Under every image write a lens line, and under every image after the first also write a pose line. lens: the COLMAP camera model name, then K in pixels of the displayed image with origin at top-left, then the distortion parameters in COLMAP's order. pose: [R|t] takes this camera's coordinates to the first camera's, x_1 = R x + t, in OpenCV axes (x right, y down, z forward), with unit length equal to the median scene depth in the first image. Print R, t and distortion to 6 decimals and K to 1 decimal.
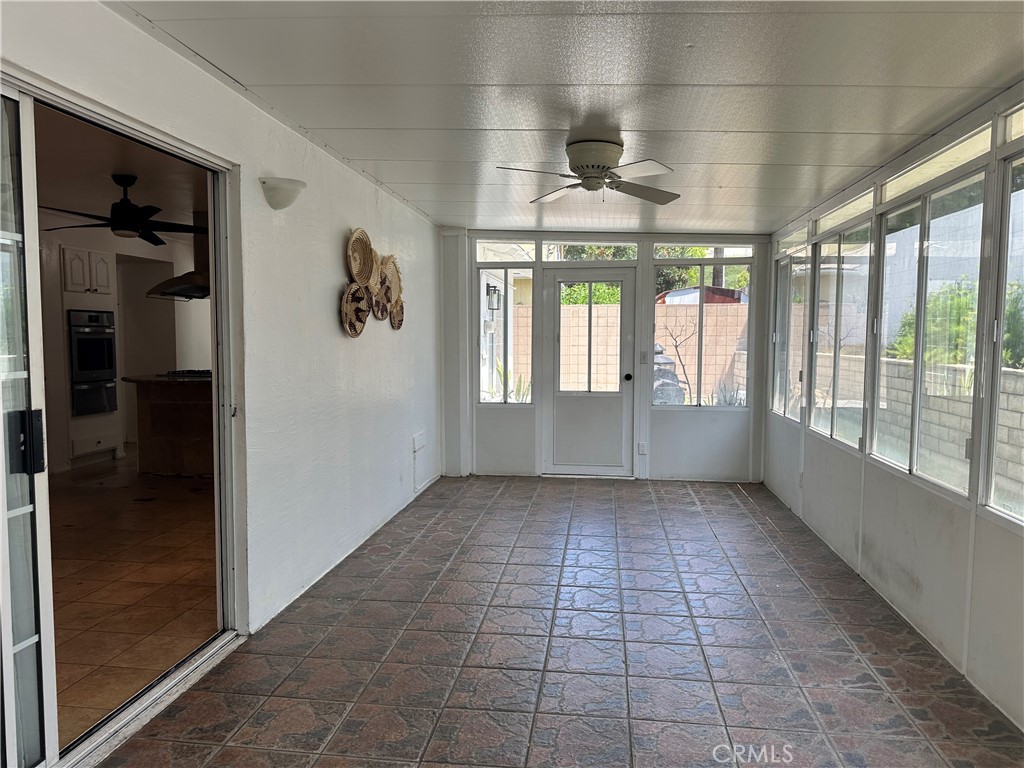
lens RADIAL K [[725.2, 0, 512.0], [0, 725.2, 384.0], [0, 0, 1]] dist [0.106229, -0.148808]
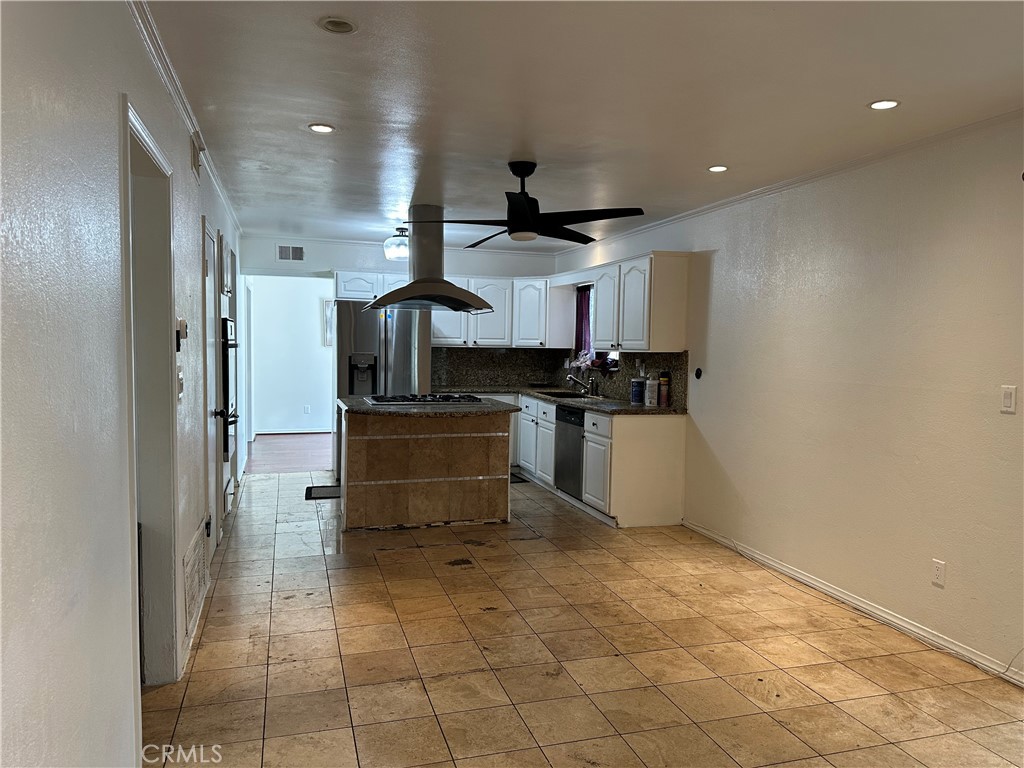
lens RADIAL K [[725.2, 0, 512.0], [0, 725.2, 384.0], [0, 0, 1]] dist [0.106229, -0.148808]
pose [[0.908835, -0.017862, 0.416773, -0.868855], [0.016262, 0.999840, 0.007390, -0.047875], [-0.416839, 0.000061, 0.908981, 0.283038]]
